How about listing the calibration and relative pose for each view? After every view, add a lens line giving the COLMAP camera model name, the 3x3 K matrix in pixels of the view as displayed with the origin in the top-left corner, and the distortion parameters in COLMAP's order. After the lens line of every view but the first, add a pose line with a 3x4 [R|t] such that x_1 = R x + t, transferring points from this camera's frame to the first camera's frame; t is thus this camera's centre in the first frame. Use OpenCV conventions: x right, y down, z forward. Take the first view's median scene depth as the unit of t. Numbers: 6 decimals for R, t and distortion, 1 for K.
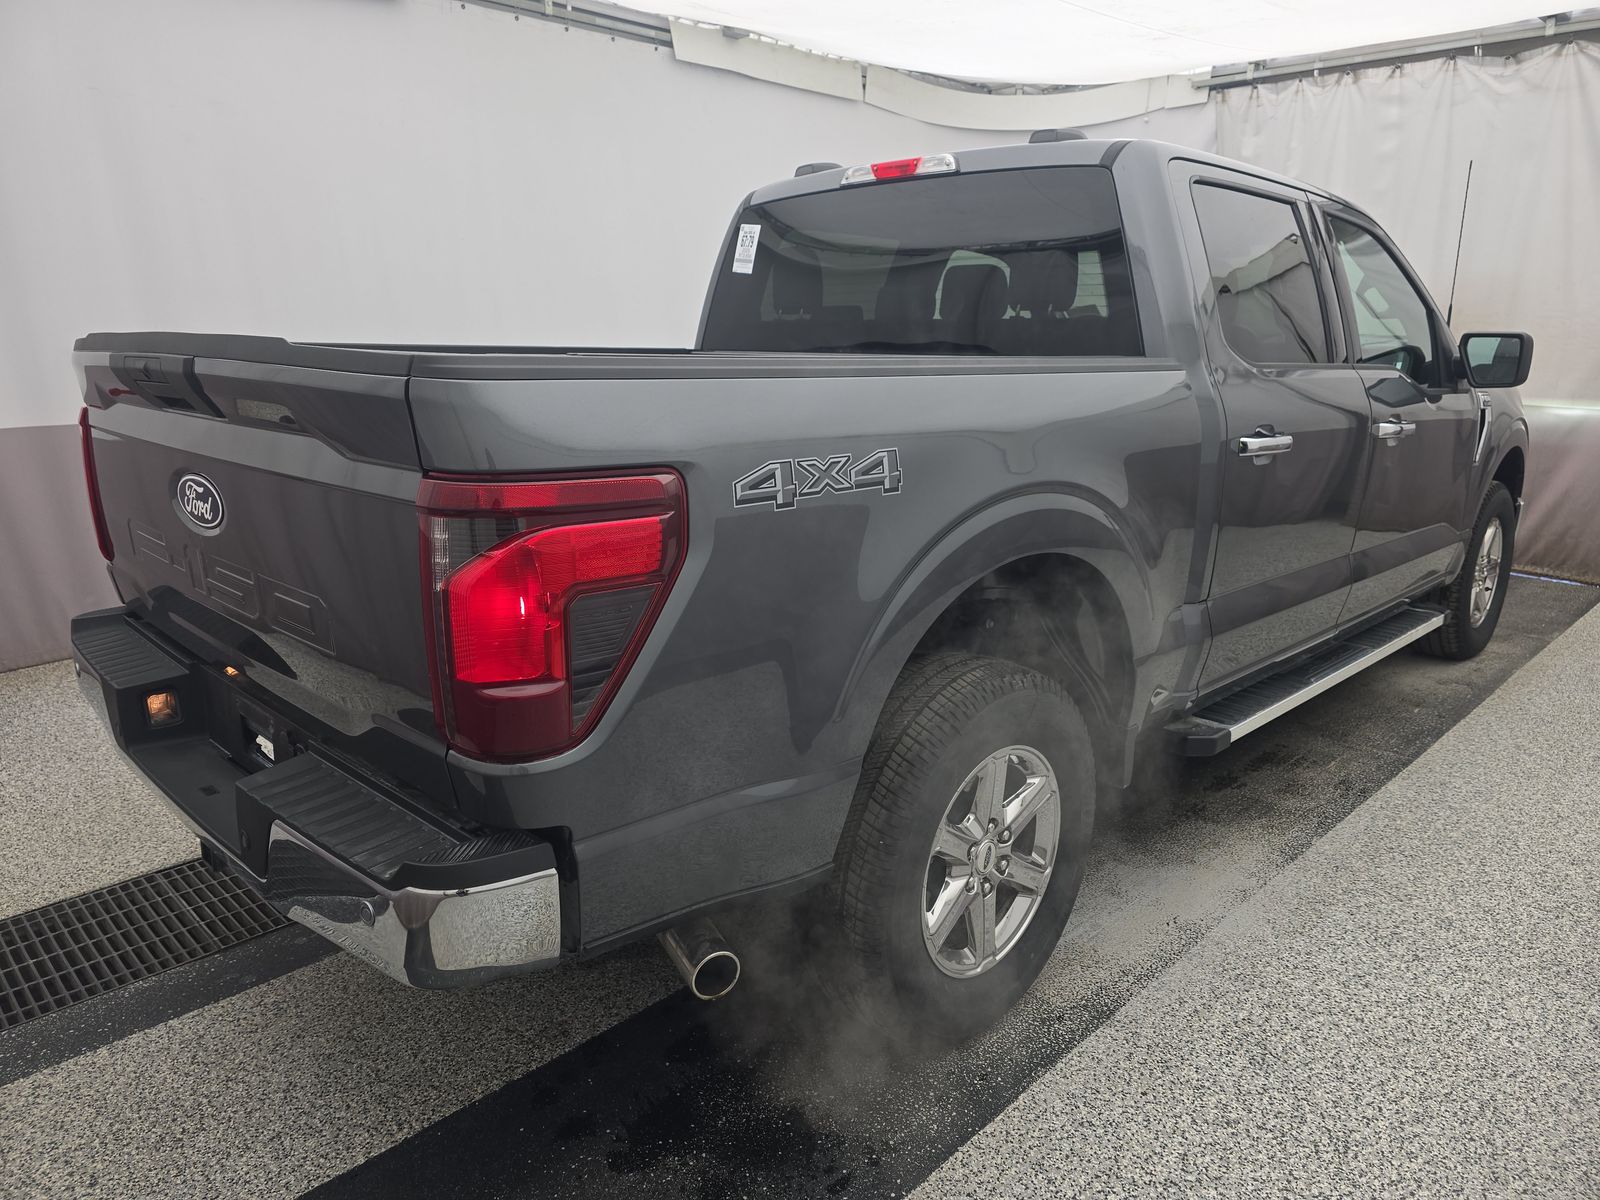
lens RADIAL K [[1099.4, 0, 789.8], [0, 1099.4, 592.0], [0, 0, 1]] dist [0.054018, -0.043661]
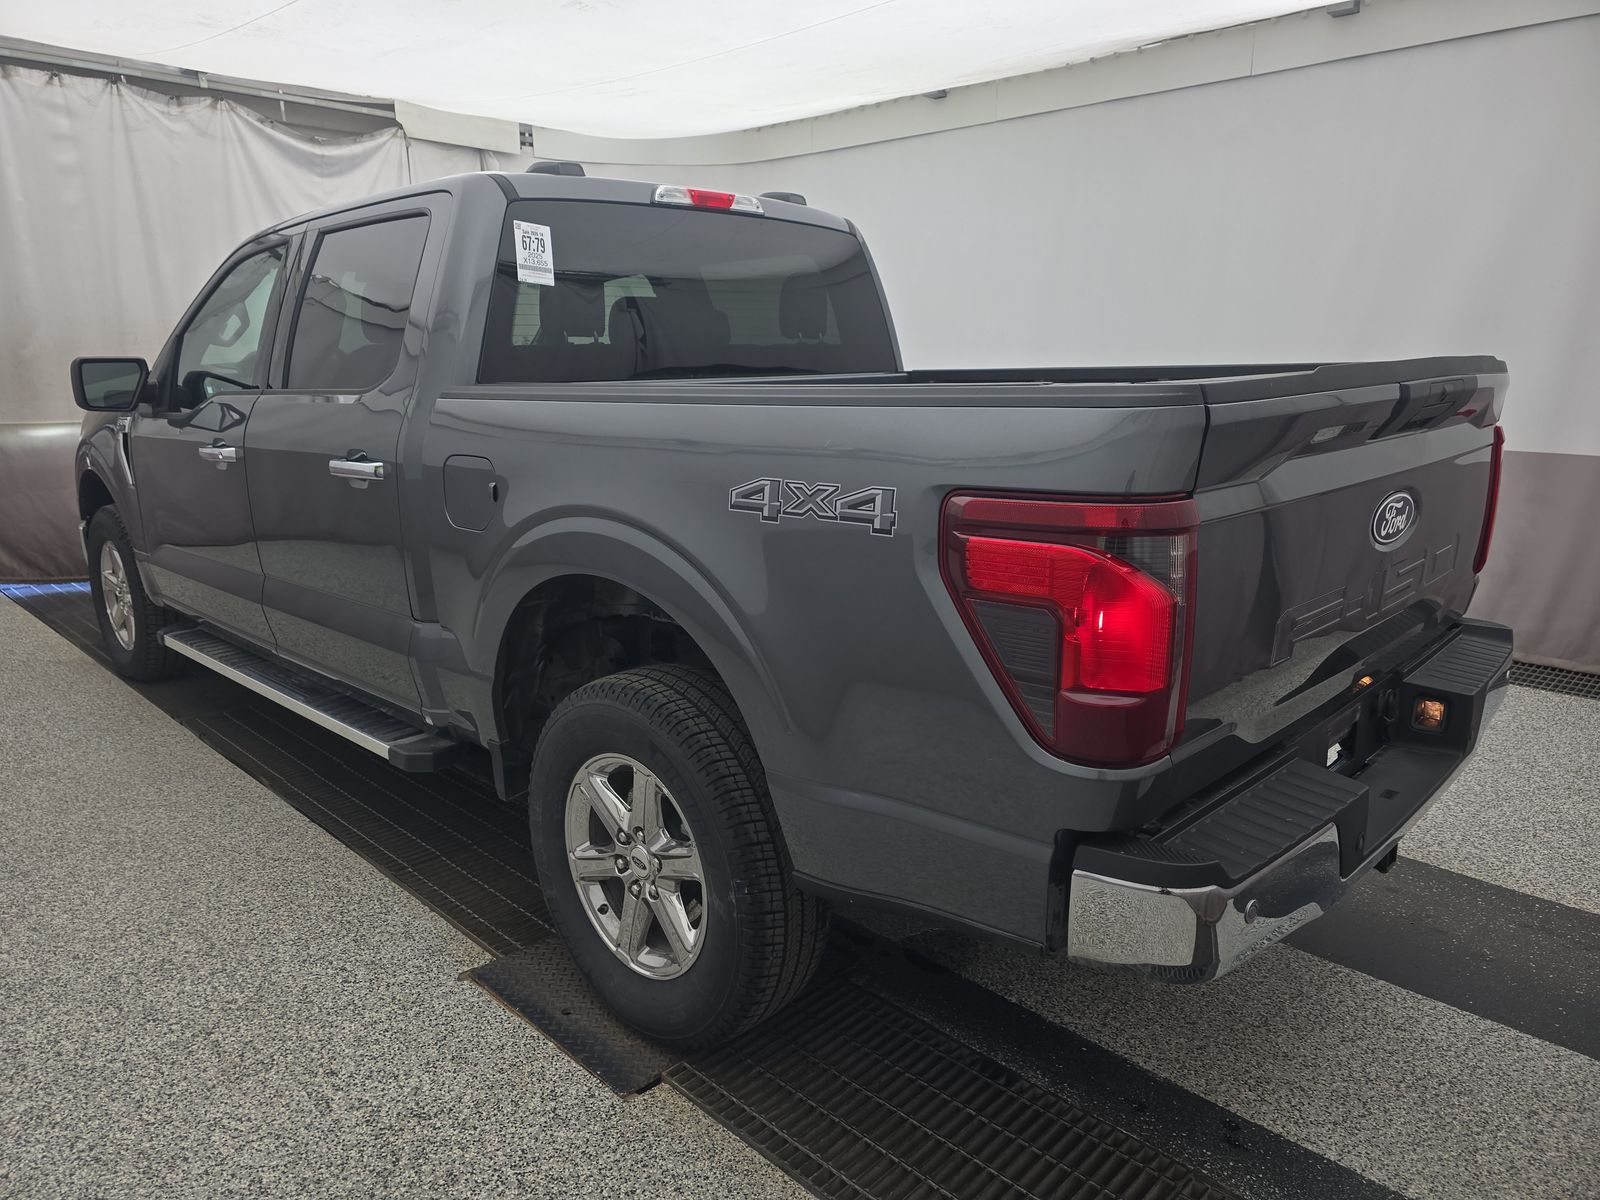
lens RADIAL K [[1099.4, 0, 789.8], [0, 1099.4, 592.0], [0, 0, 1]] dist [0.054018, -0.043661]
pose [[-0.035748, -0.221944, 0.974404, -0.877764], [0.240055, 0.944572, 0.223956, -0.219484], [-0.970101, 0.241917, 0.019513, 0.879402]]
